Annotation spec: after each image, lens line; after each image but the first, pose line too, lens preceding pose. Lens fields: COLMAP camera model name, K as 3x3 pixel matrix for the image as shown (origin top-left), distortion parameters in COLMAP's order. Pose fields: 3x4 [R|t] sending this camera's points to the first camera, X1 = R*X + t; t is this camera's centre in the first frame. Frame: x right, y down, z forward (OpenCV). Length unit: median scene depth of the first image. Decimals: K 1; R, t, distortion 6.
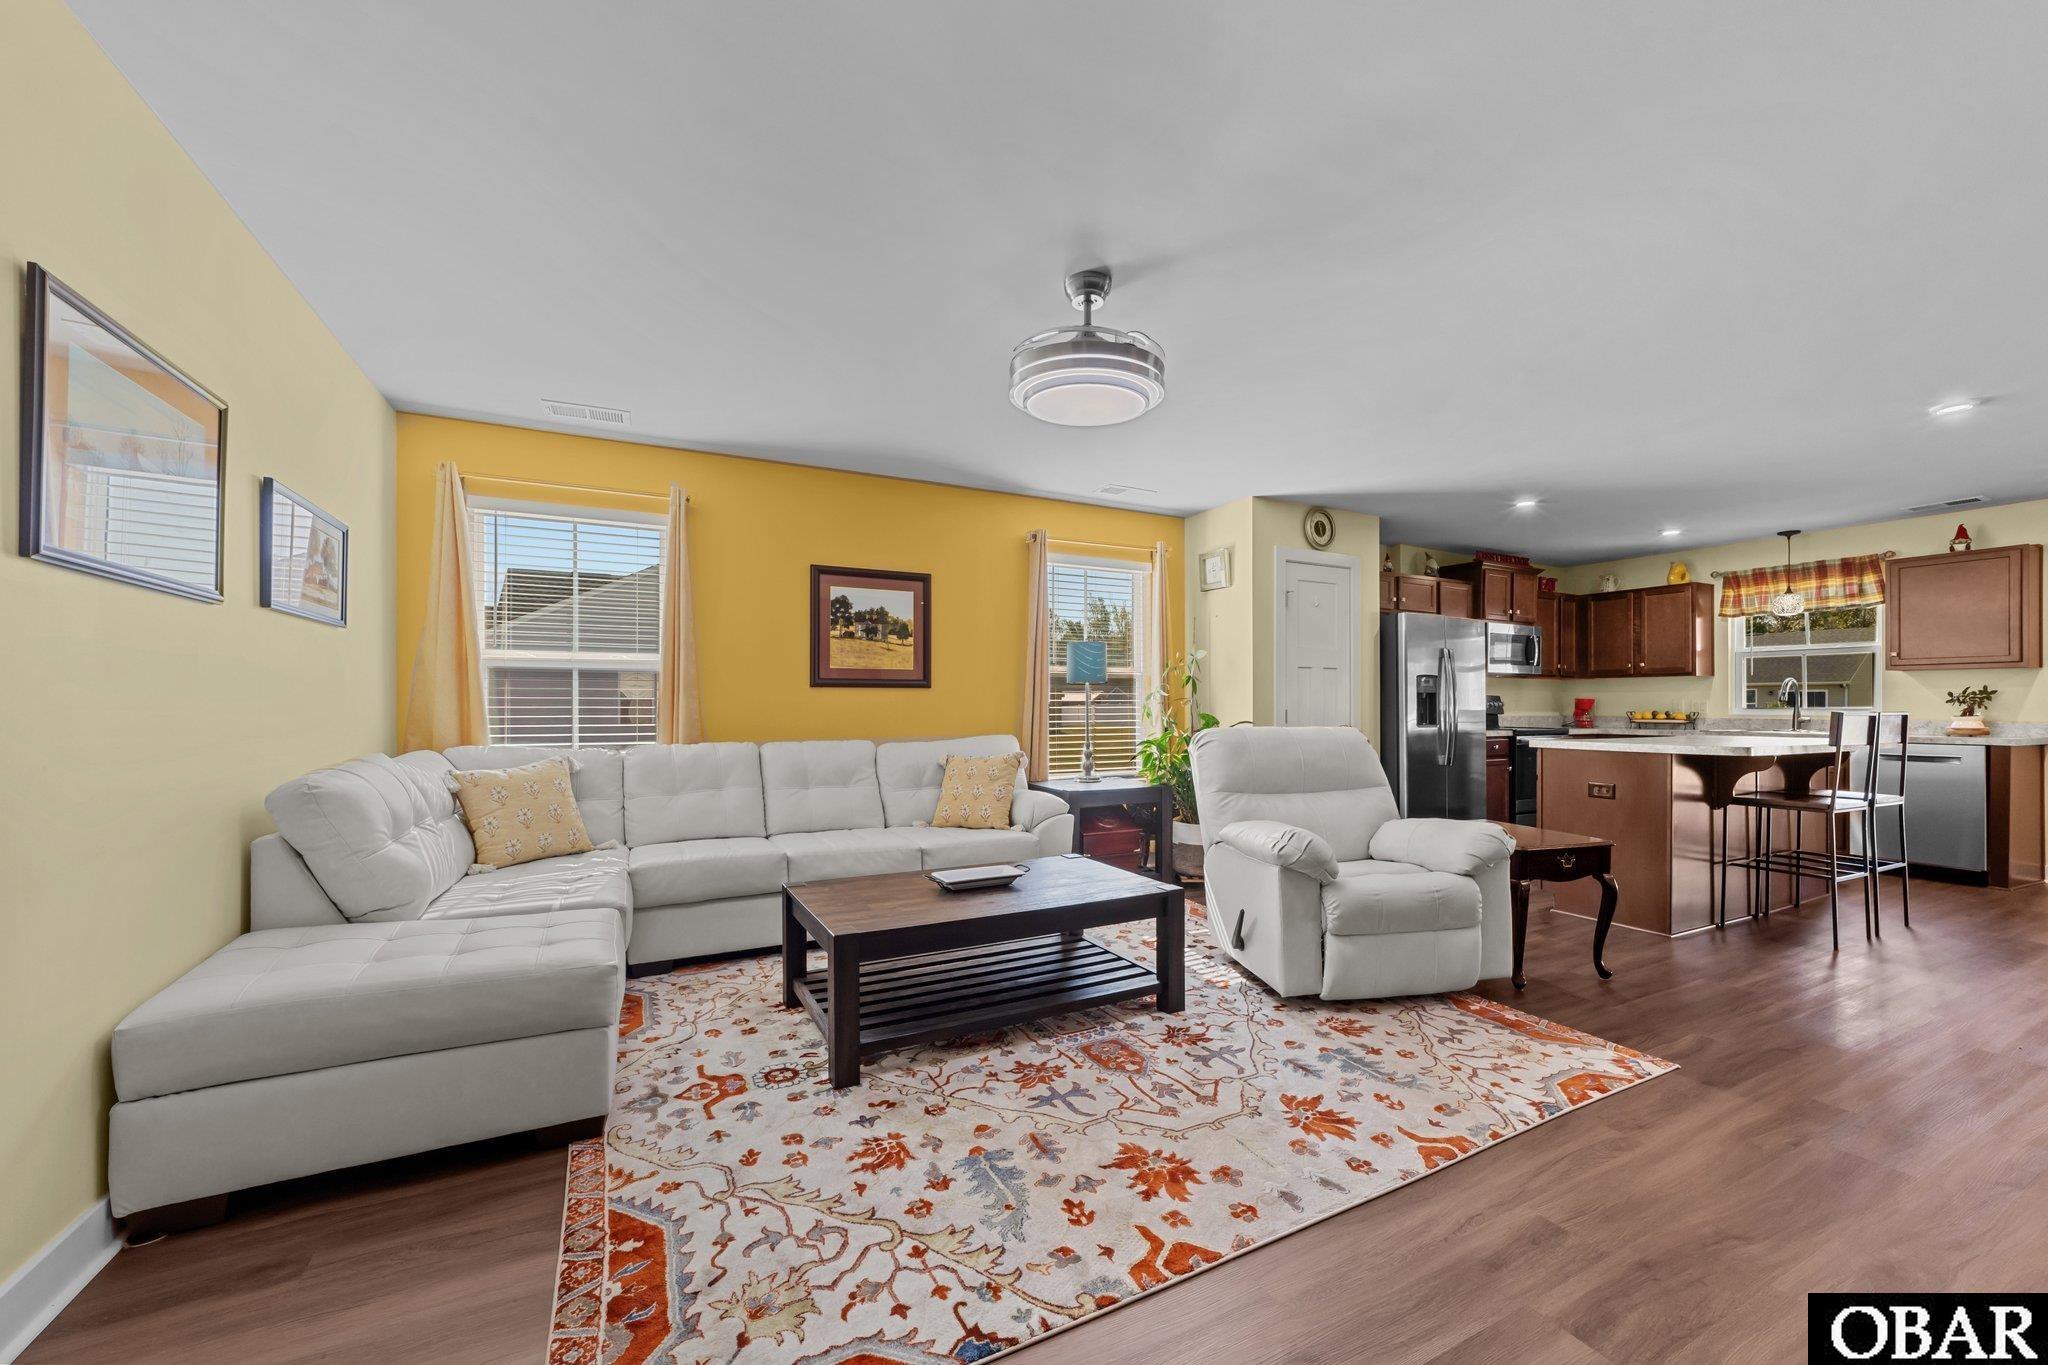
lens RADIAL K [[782.5, 0, 1028.6], [0, 782.5, 707.3], [0, 0, 1]] dist [-0.016495, 0.006786]
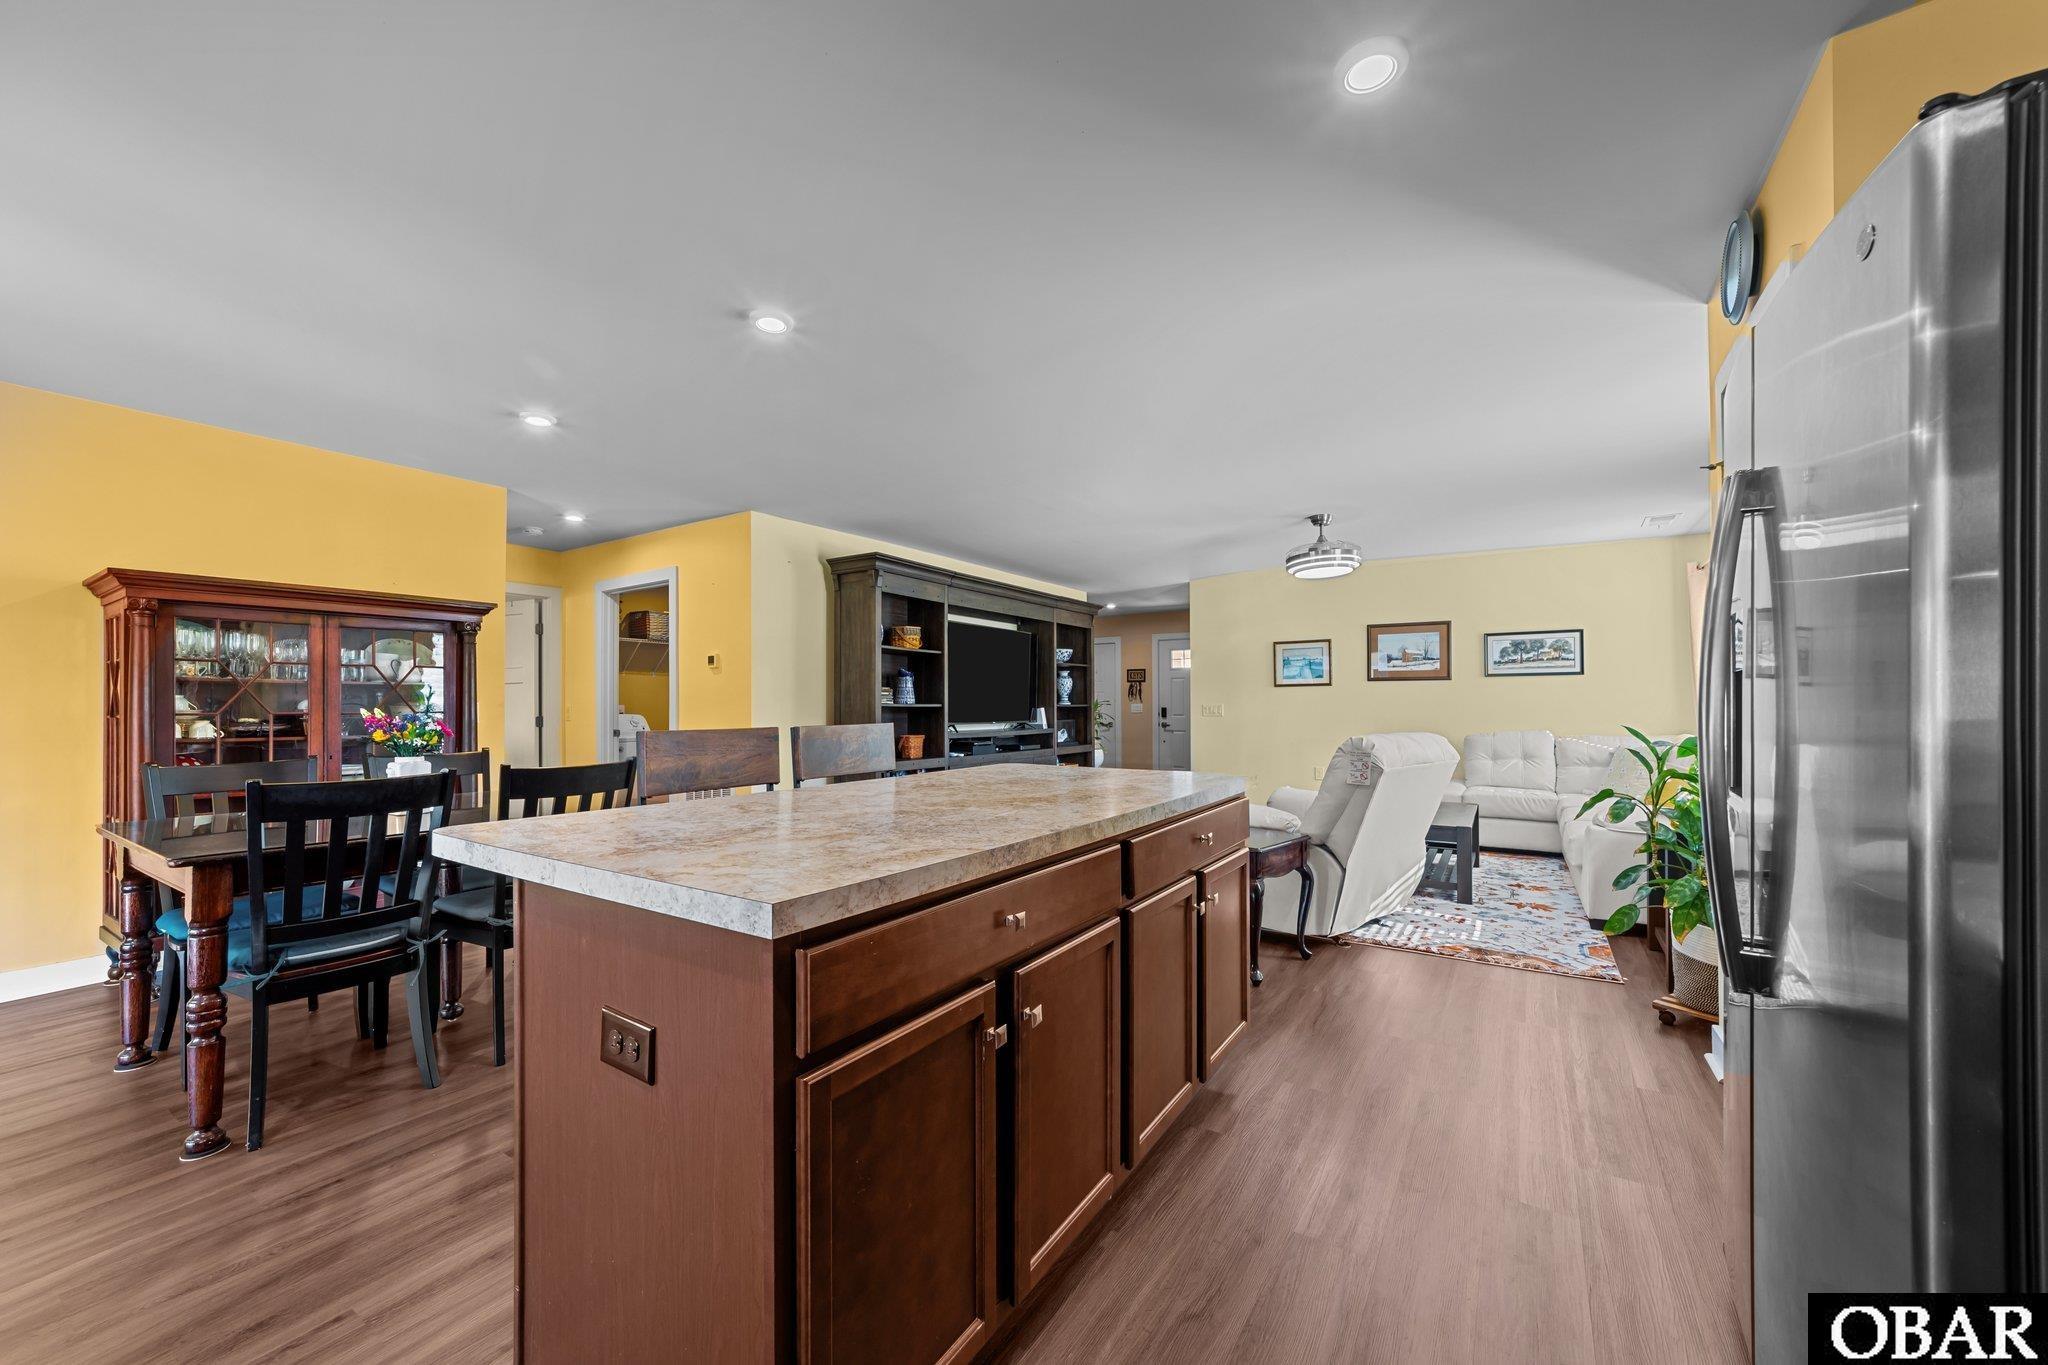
lens RADIAL K [[782.5, 0, 1027.3], [0, 782.5, 689.4], [0, 0, 1]] dist [-0.016495, 0.006786]
pose [[-0.864645, -0.014432, -0.502176, 1.153957], [-0.002770, 0.999709, -0.023961, -0.001013], [0.502376, -0.019327, -0.864433, 1.516312]]
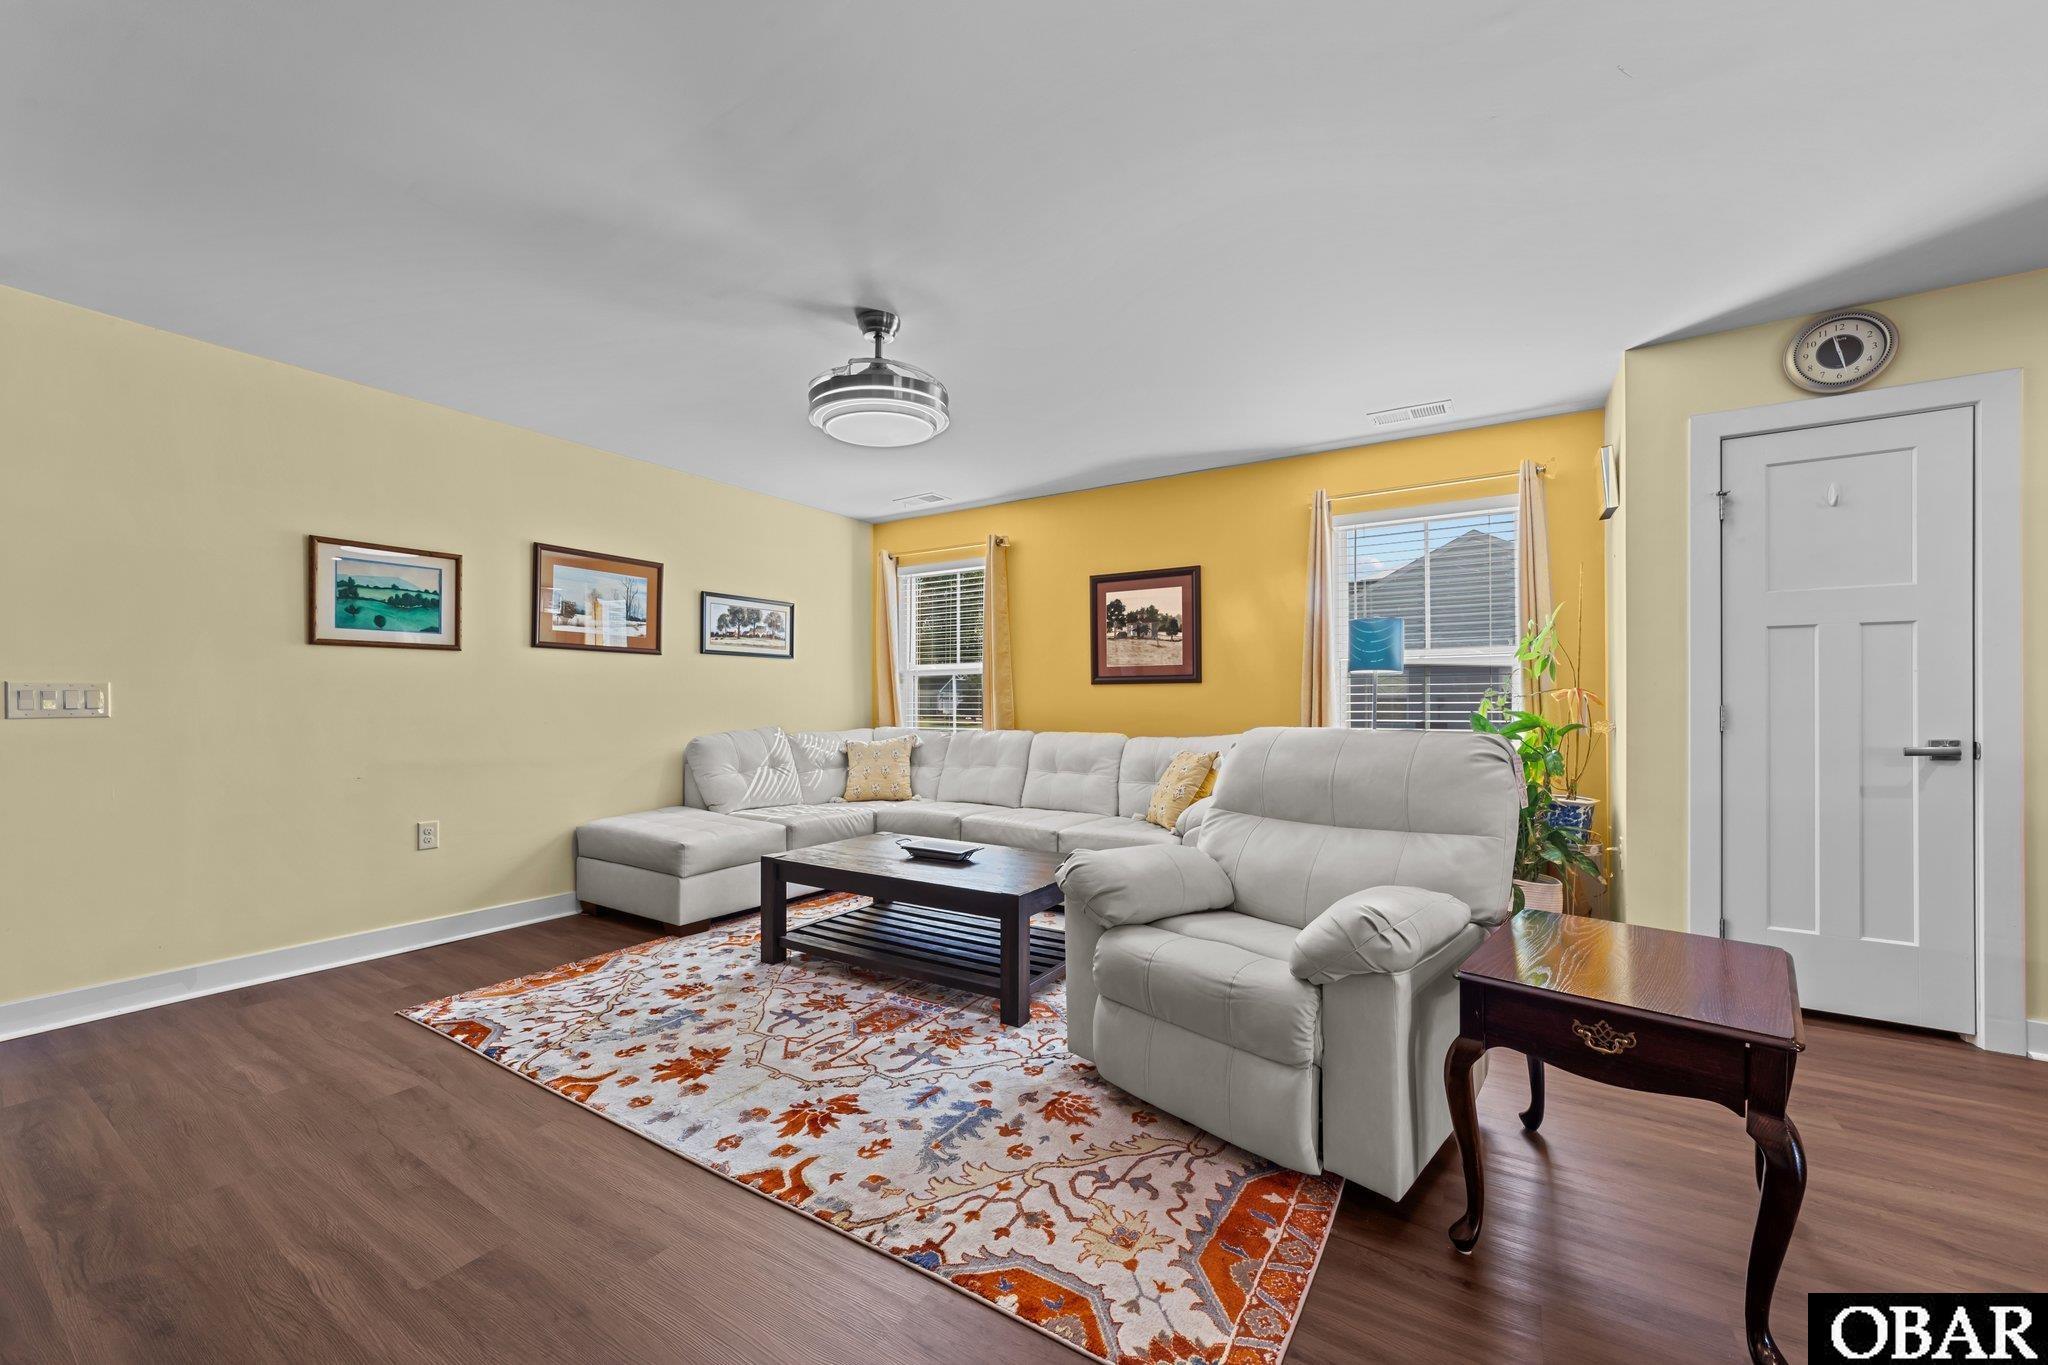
lens RADIAL K [[782.5, 0, 1023.4], [0, 782.5, 698.9], [0, 0, 1]] dist [-0.016495, 0.006786]
pose [[0.511432, -0.006505, -0.859299, 0.702505], [-0.003027, 0.999952, -0.009371, 0.006213], [0.859319, 0.007394, 0.511387, 0.374225]]
